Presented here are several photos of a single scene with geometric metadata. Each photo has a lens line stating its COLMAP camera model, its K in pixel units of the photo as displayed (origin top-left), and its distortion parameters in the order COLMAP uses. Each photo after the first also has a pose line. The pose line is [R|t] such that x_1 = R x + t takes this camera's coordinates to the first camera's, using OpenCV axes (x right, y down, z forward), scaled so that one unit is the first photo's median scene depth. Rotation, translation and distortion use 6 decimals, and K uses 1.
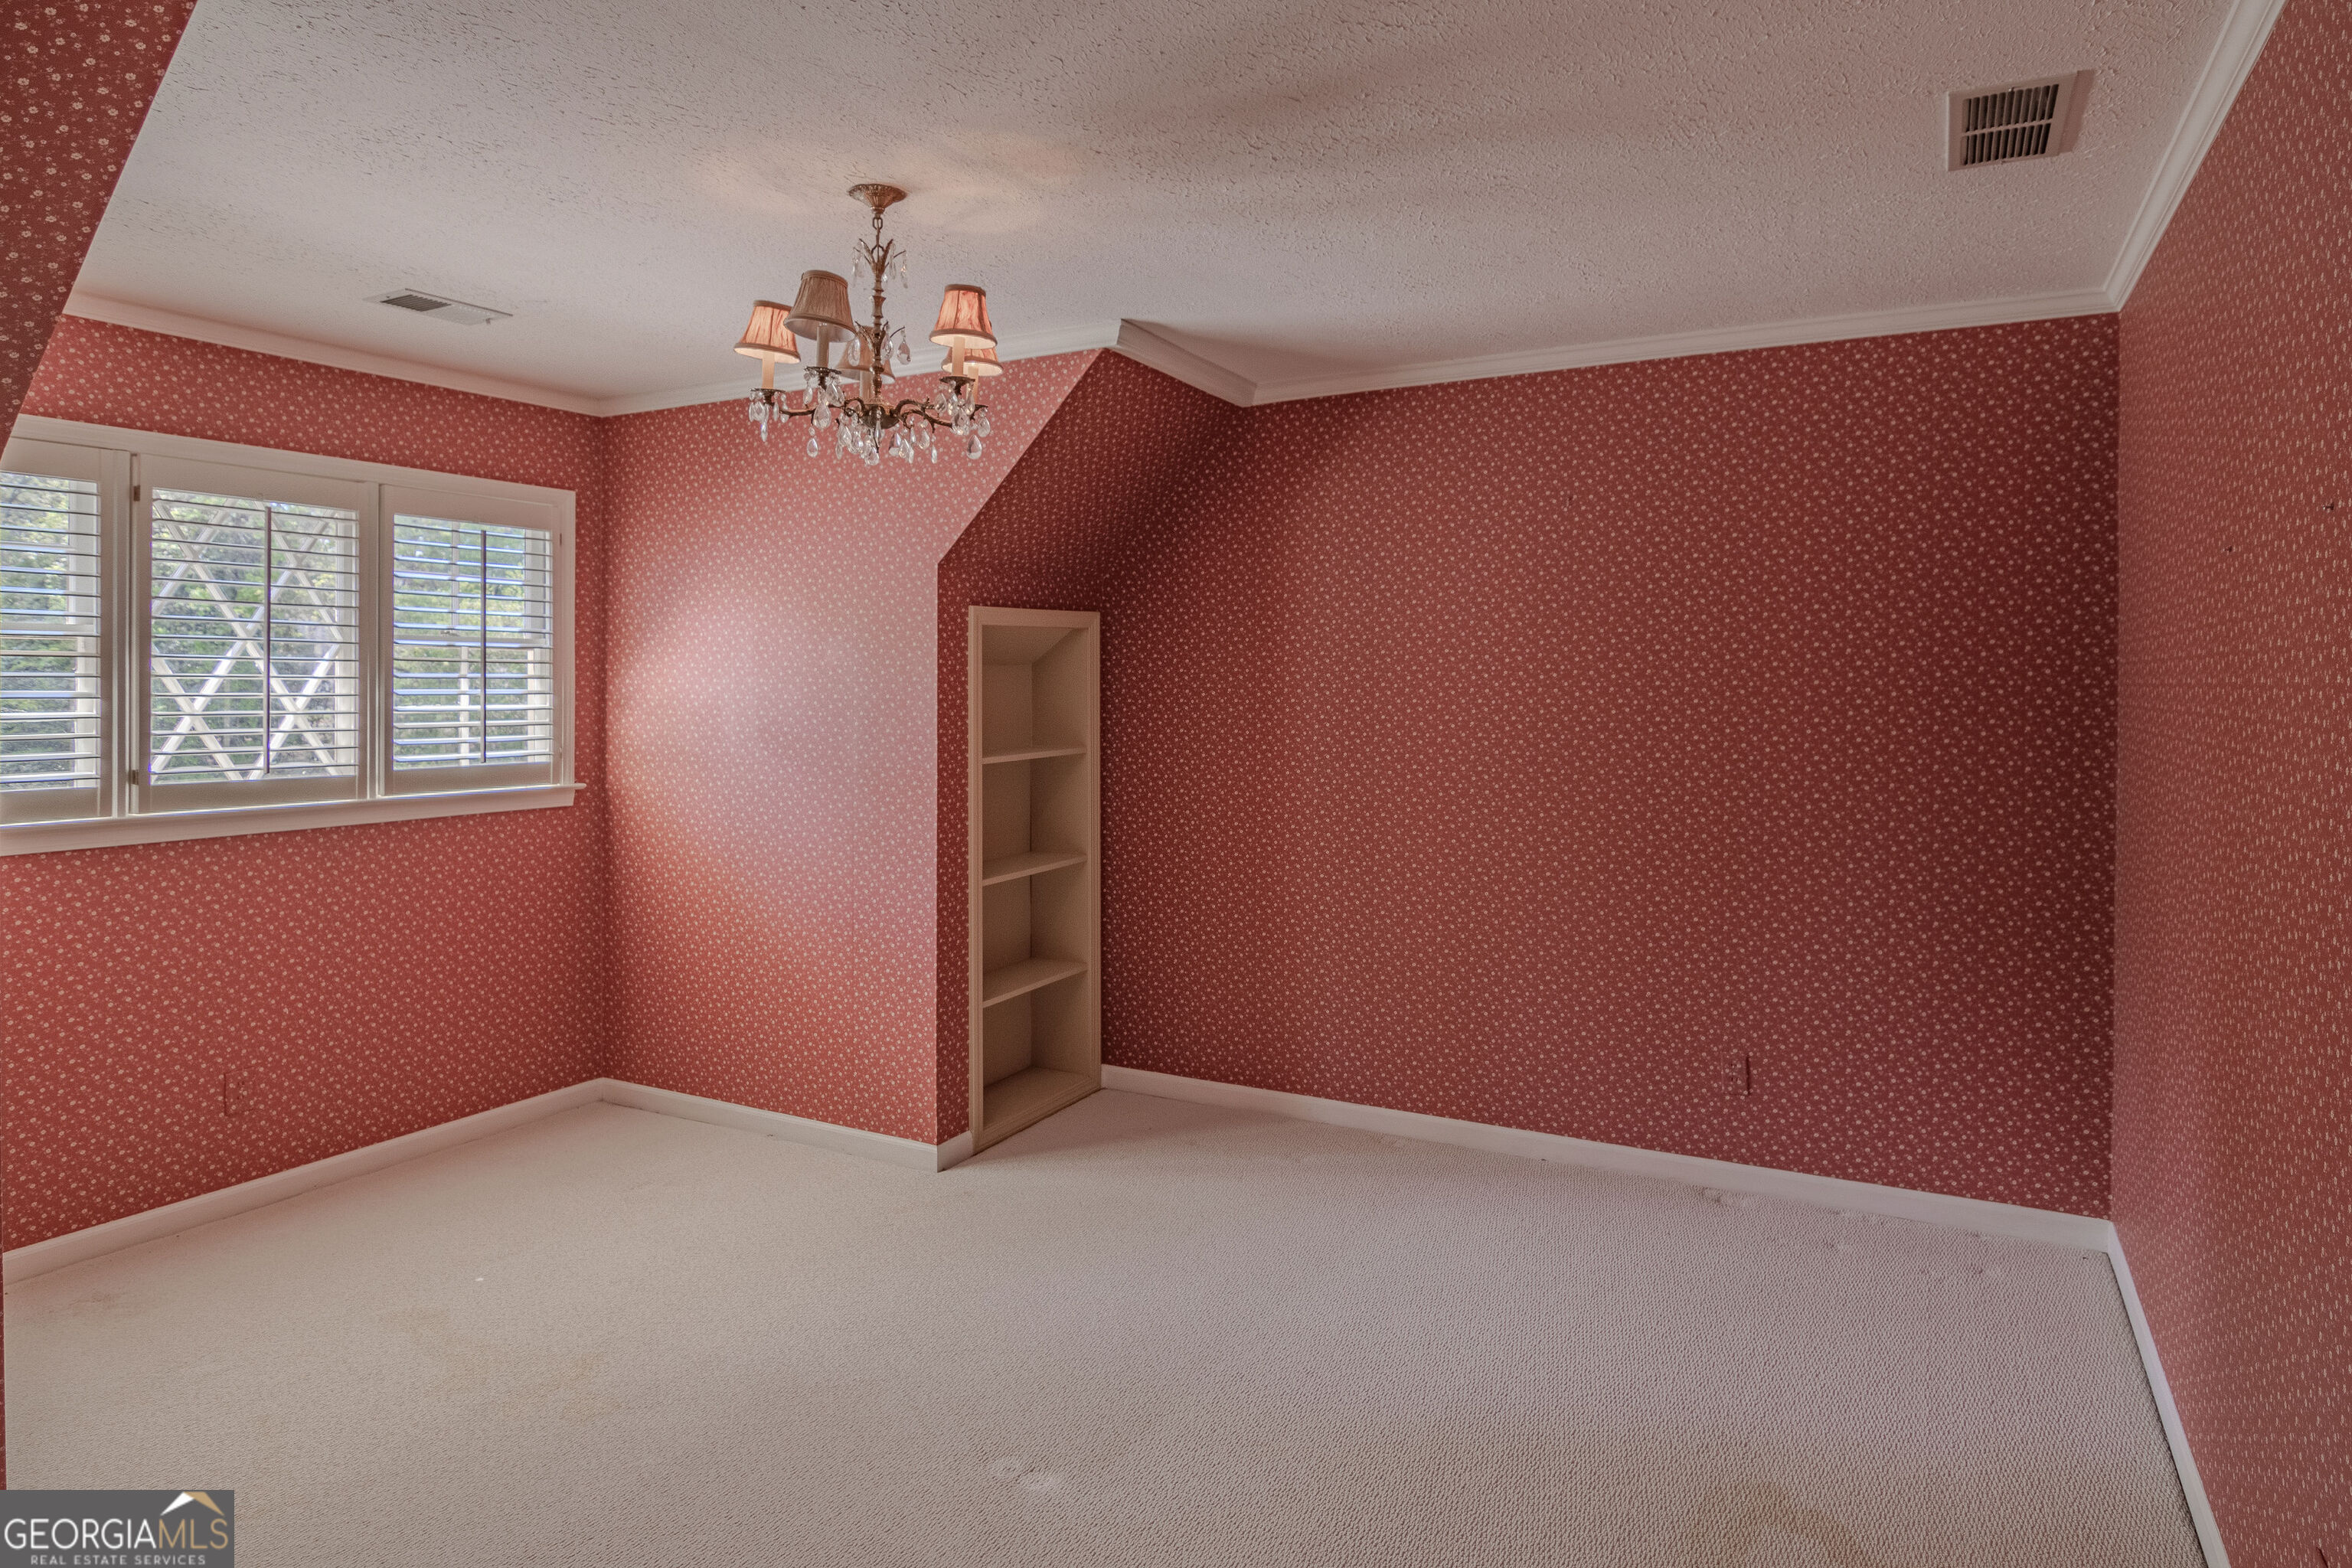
lens RADIAL K [[1366.6, 0, 1187.9], [0, 1366.6, 699.3], [0, 0, 1]] dist [0.004073, -0.001256]
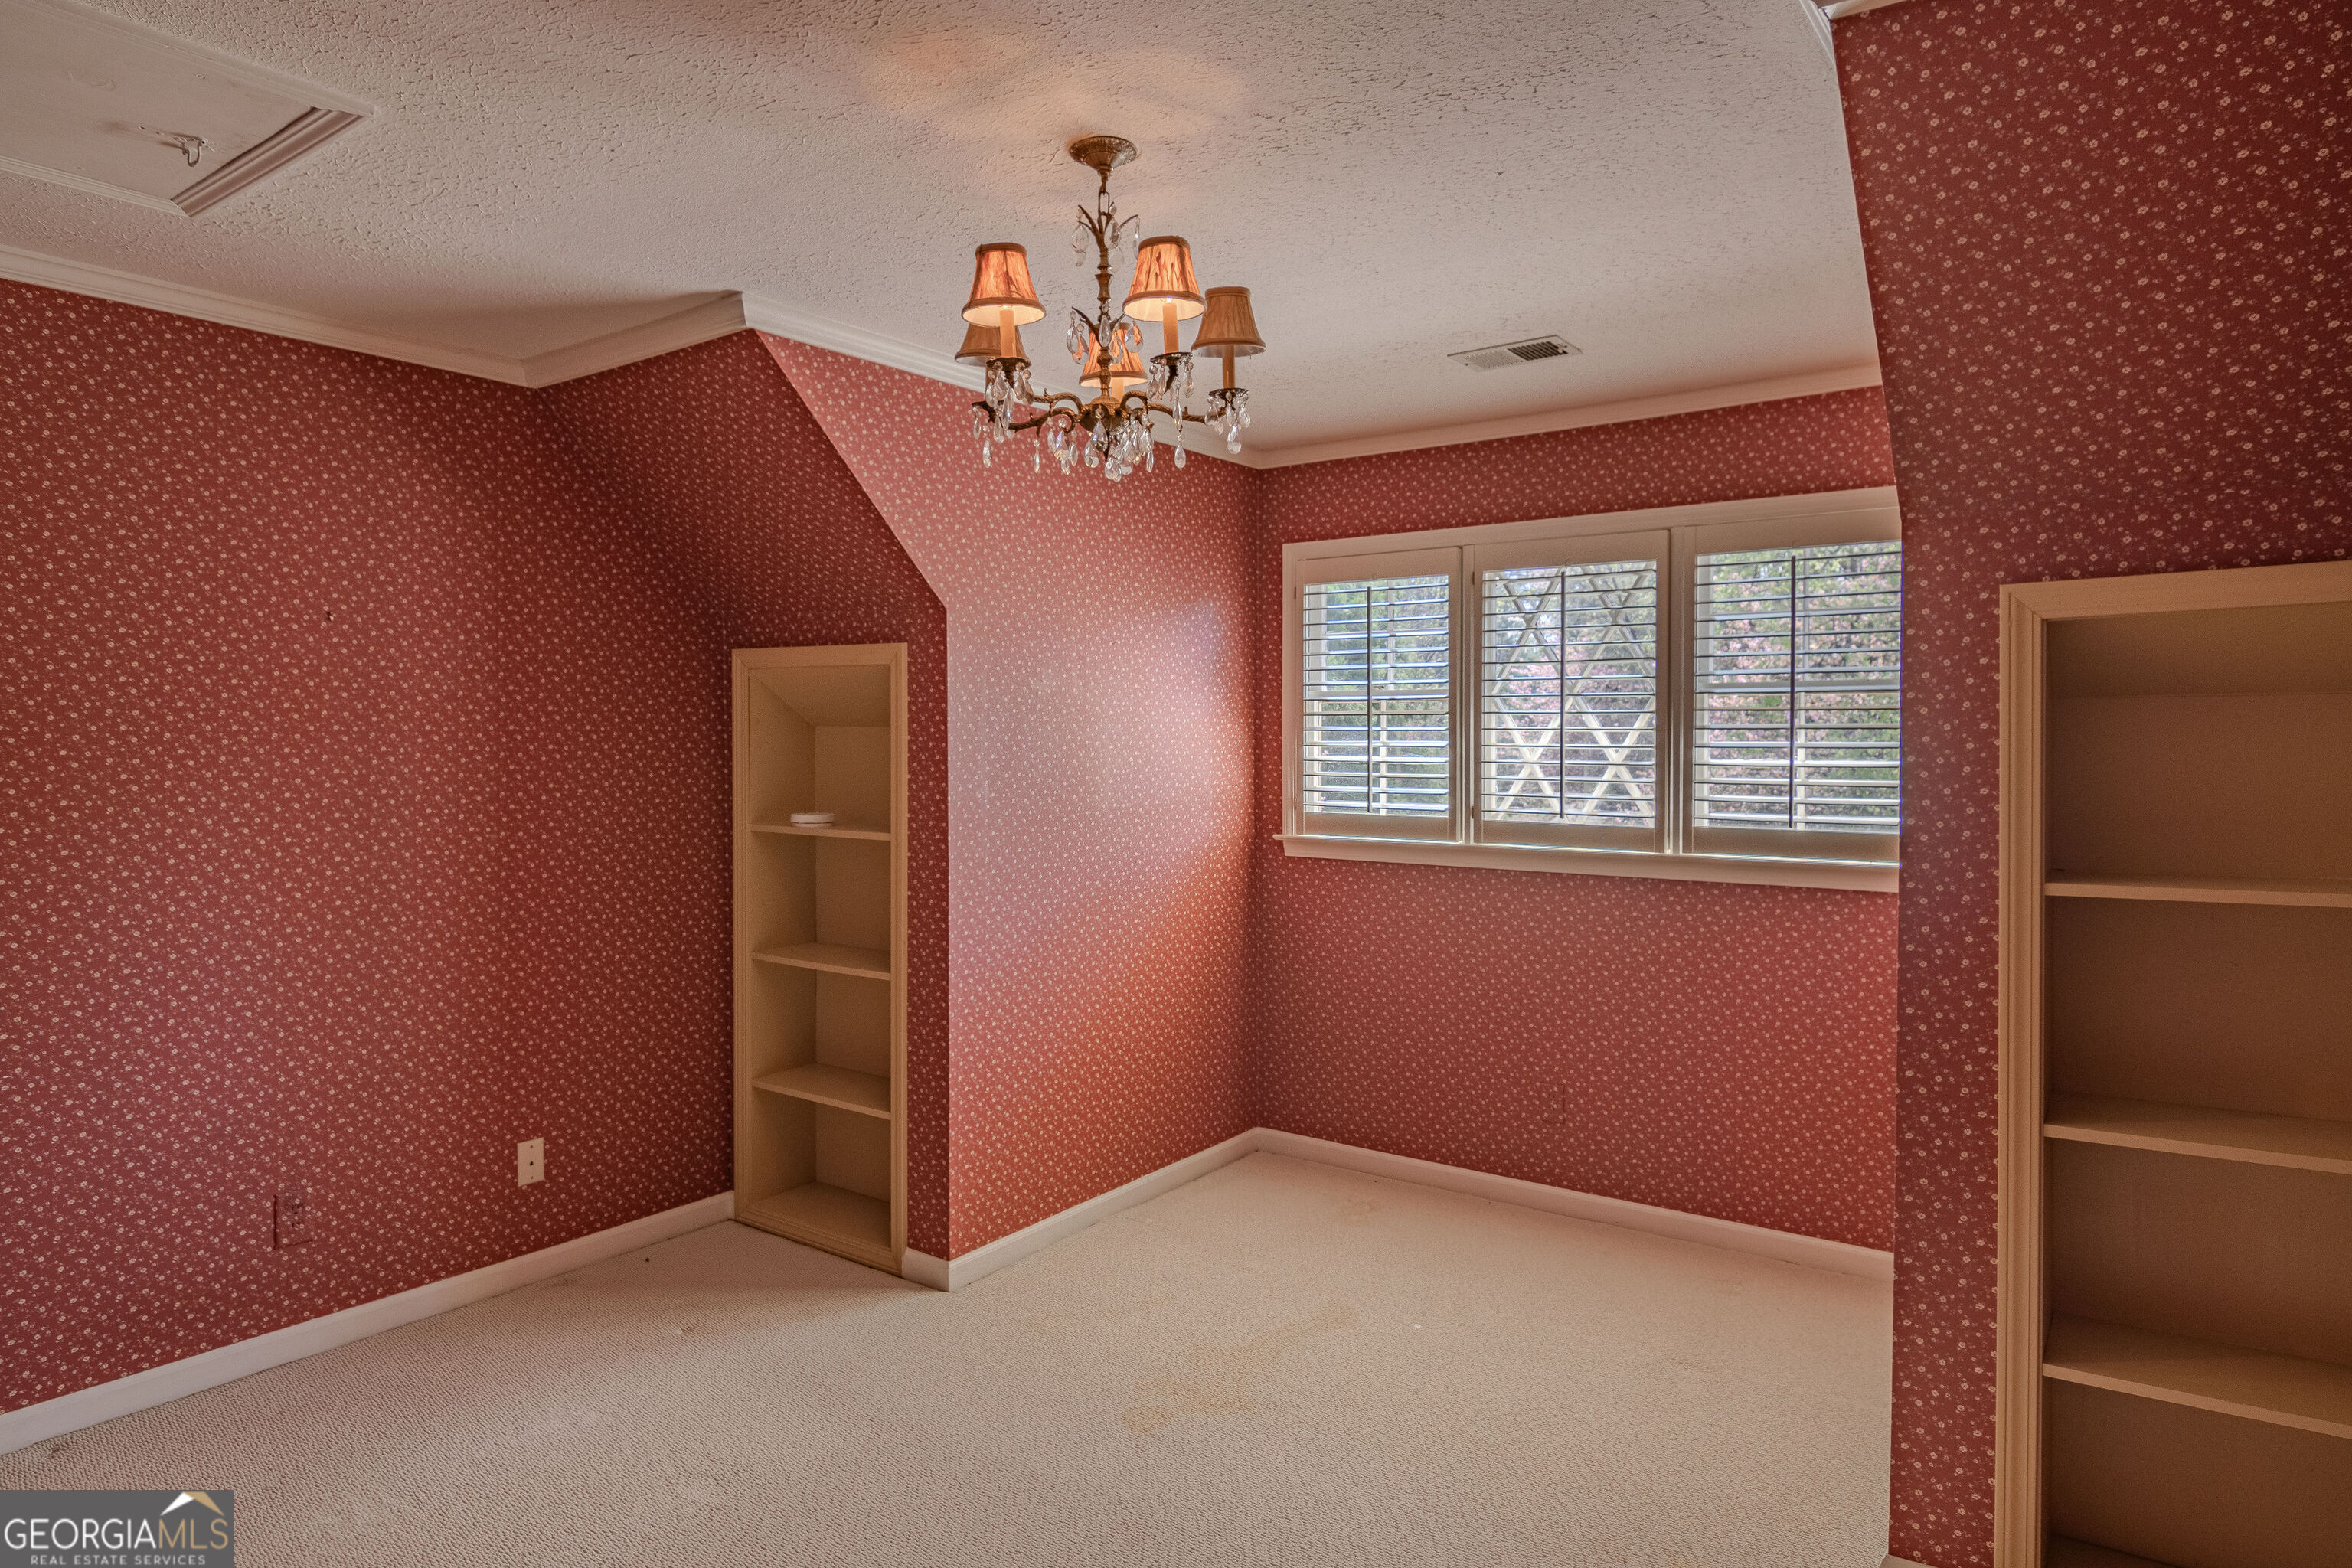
lens RADIAL K [[1366.6, 0, 1179.4], [0, 1366.6, 764.5], [0, 0, 1]] dist [0.004073, -0.001256]
pose [[-0.124556, 0.020758, -0.991995, 0.440040], [-0.010136, 0.999702, 0.022192, -0.009562], [0.992161, 0.012819, -0.124308, 0.839367]]
